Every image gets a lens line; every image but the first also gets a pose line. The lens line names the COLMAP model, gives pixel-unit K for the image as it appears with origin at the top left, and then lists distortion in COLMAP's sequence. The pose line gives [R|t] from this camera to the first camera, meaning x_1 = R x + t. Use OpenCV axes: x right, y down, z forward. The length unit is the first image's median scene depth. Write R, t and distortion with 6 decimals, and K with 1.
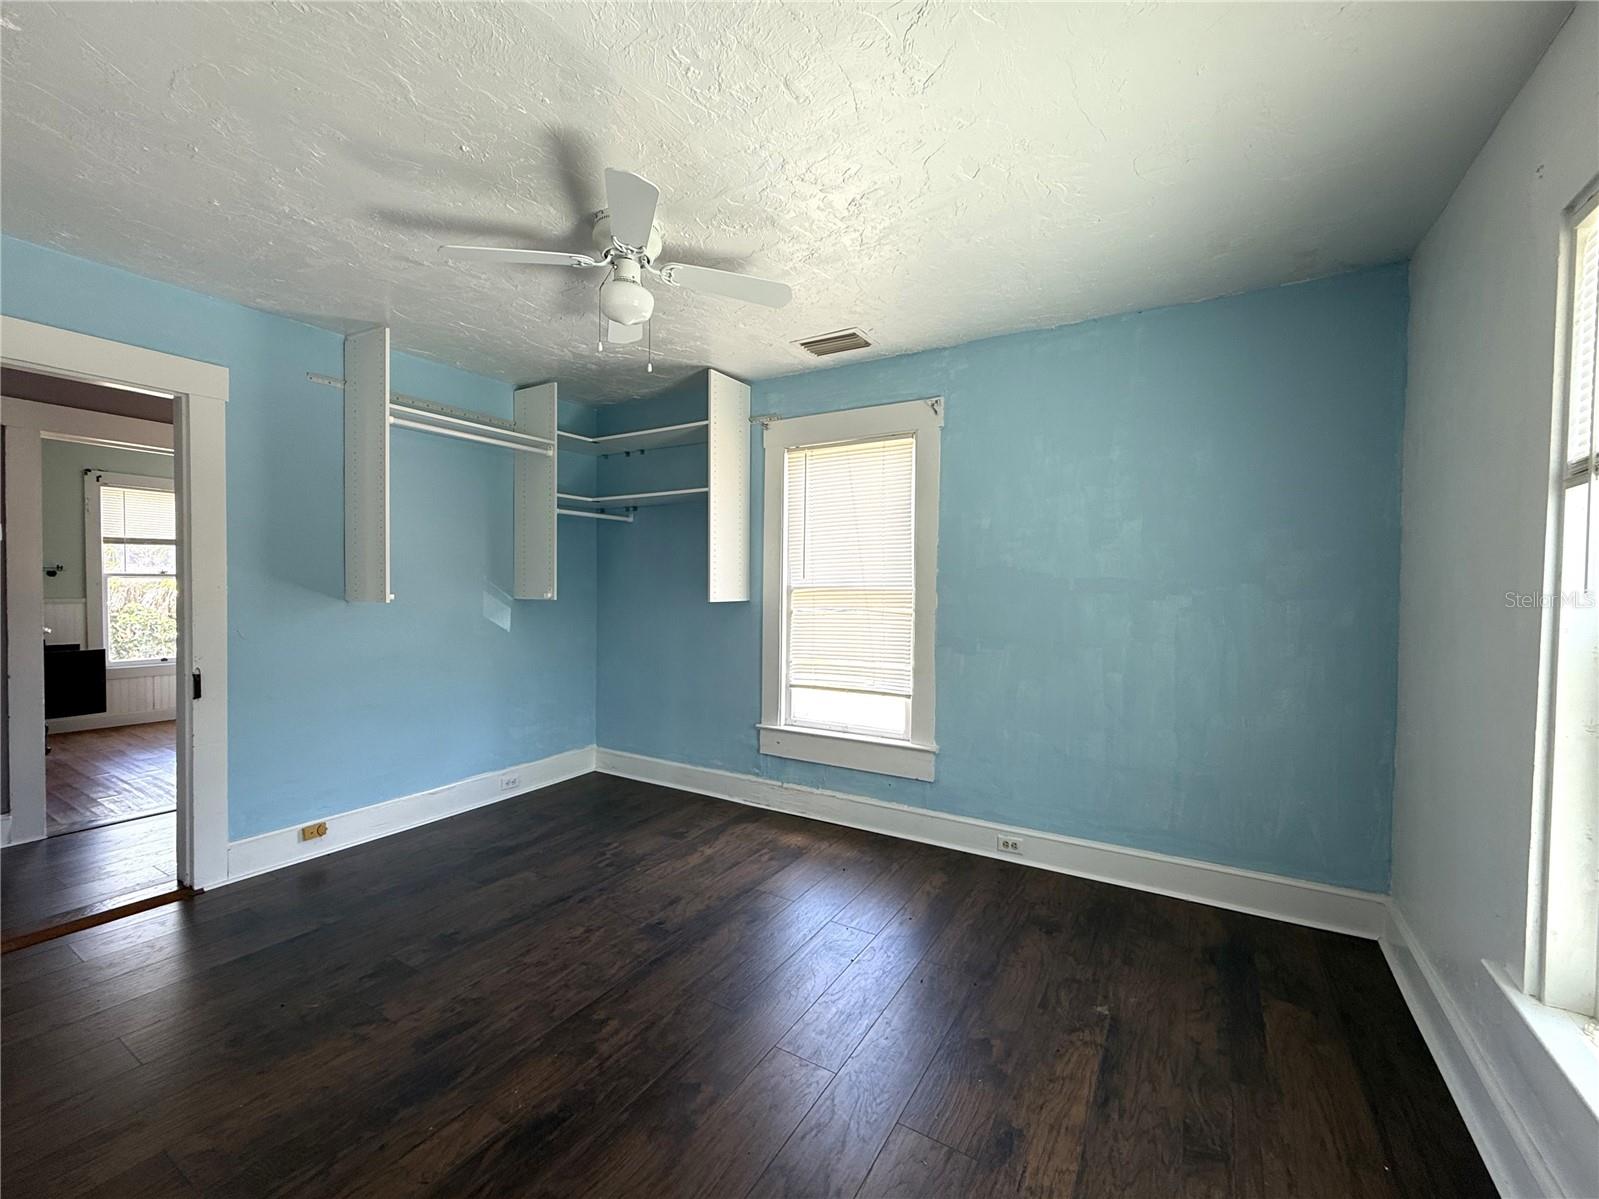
lens RADIAL K [[659.0, 0, 788.6], [0, 659.0, 597.5], [0, 0, 1]] dist [-0.001281, 0.001470]
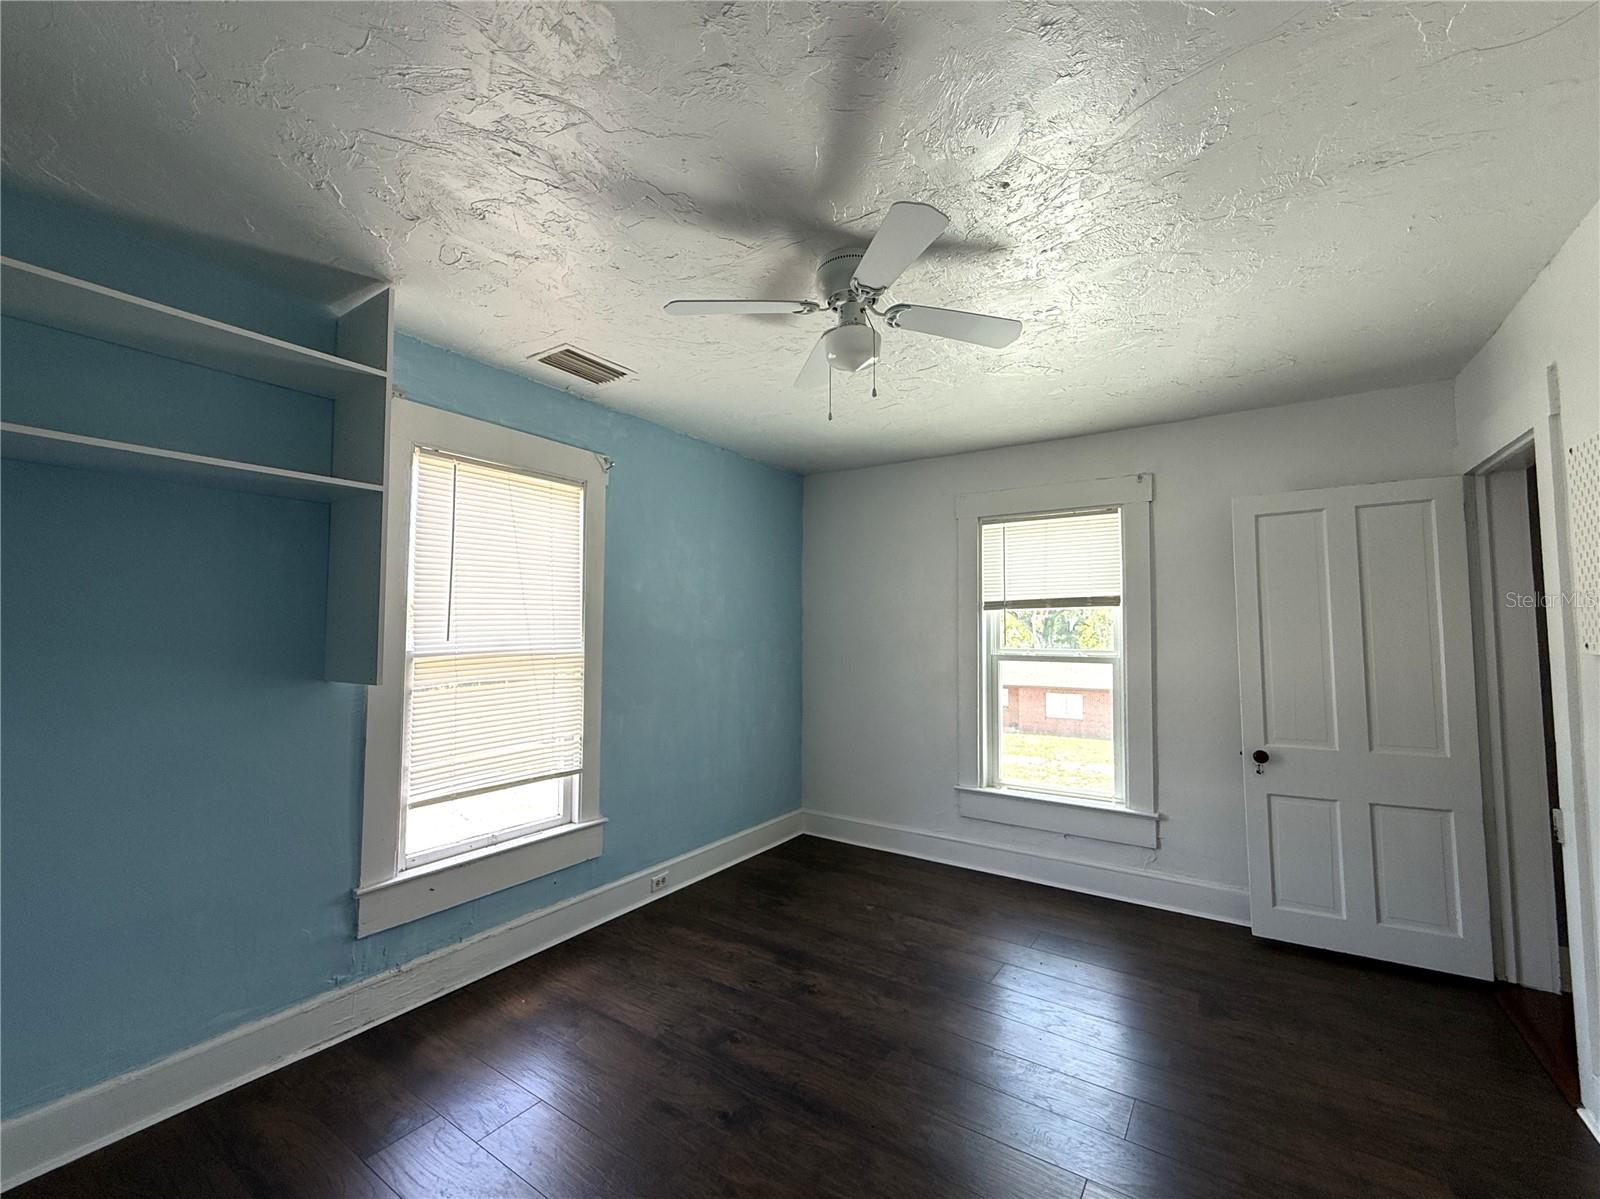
lens RADIAL K [[659.5, 0, 800.6], [0, 659.5, 604.4], [0, 0, 1]] dist [-0.001281, 0.001470]
pose [[0.051503, 0.045774, 0.997623, -0.710854], [0.029534, 0.998442, -0.047336, -0.025392], [-0.998236, 0.031901, 0.050071, 0.646037]]
